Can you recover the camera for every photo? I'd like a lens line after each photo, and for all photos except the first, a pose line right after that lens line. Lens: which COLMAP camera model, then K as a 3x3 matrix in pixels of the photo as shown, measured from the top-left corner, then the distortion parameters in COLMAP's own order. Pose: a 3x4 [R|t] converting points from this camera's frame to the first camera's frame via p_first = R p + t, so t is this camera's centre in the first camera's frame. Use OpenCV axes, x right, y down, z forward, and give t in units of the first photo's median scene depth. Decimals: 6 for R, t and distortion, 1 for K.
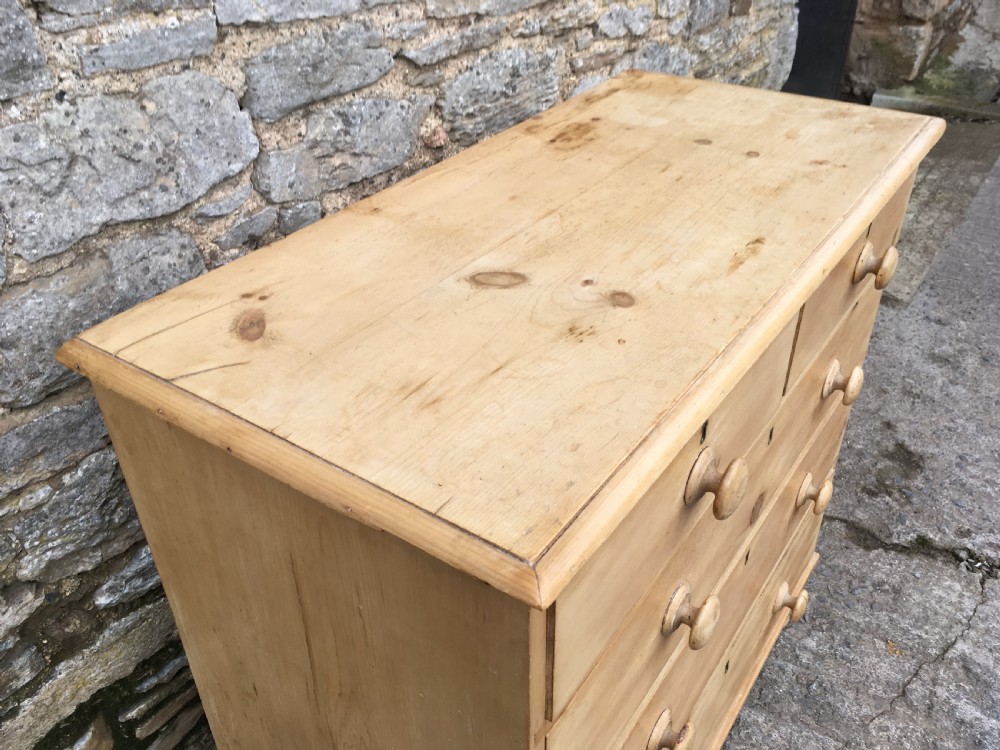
lens RADIAL K [[855.1, 0, 498.1], [0, 855.1, 384.9], [0, 0, 1]] dist [0.077588, -0.098816]
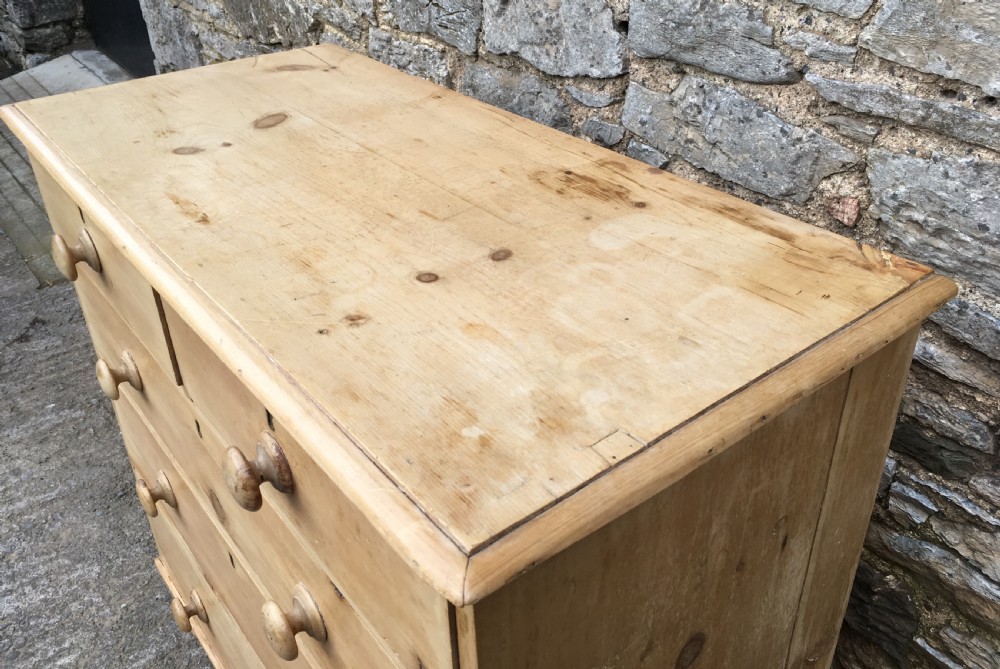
lens RADIAL K [[846.2, 0, 503.7], [0, 846.2, 302.3], [0, 0, 1]] dist [0.057689, -0.073294]
pose [[-0.284686, 0.511251, -0.810911, 0.767335], [-0.520864, 0.627656, 0.578575, -0.622852], [0.804770, 0.587086, 0.087608, 0.943561]]
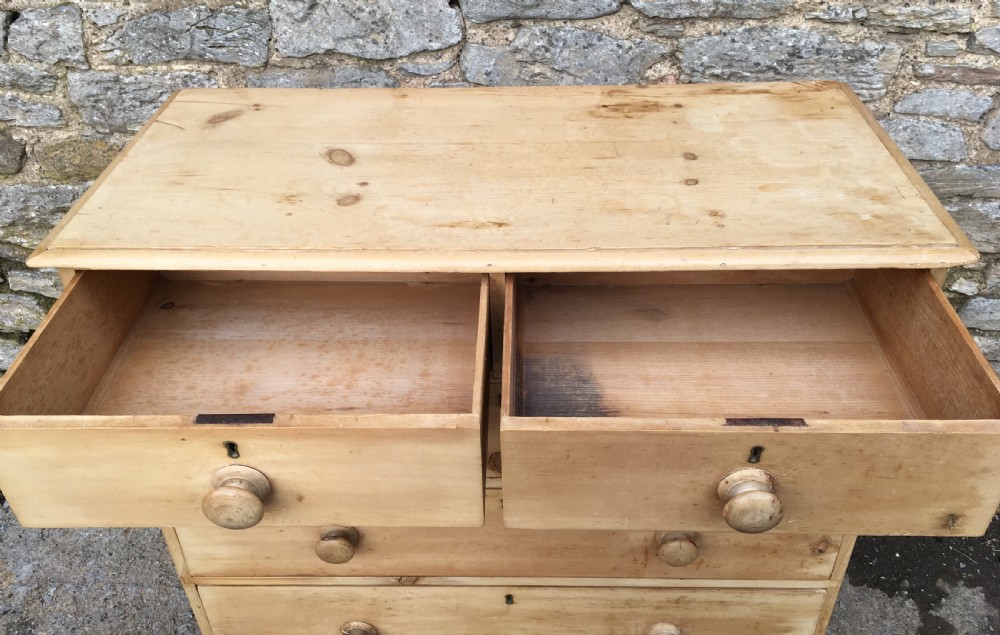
lens RADIAL K [[844.8, 0, 495.9], [0, 844.8, 315.4], [0, 0, 1]] dist [0.078197, -0.107693]
pose [[0.550041, 0.499498, -0.669295, 0.849788], [-0.462258, 0.849550, 0.254129, -0.265183], [0.695537, 0.169605, 0.698185, 0.177696]]
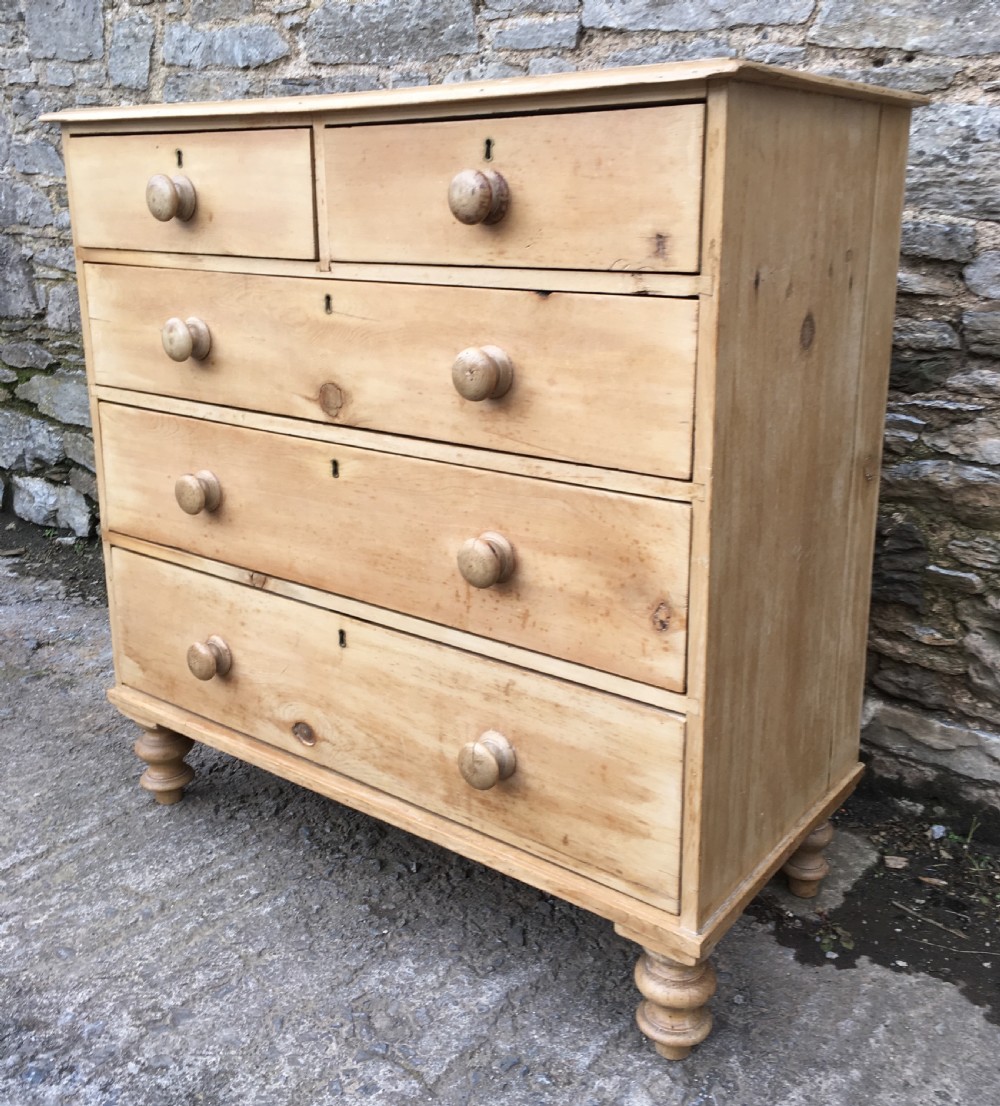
lens RADIAL K [[1128.7, 0, 499.3], [0, 1128.7, 492.9], [0, 0, 1]] dist [0.032391, 0.000000]
pose [[-0.044883, 0.262253, -0.963955, 1.415649], [-0.563980, 0.789799, 0.241132, -0.172112], [0.824568, 0.554474, 0.112457, 0.975763]]
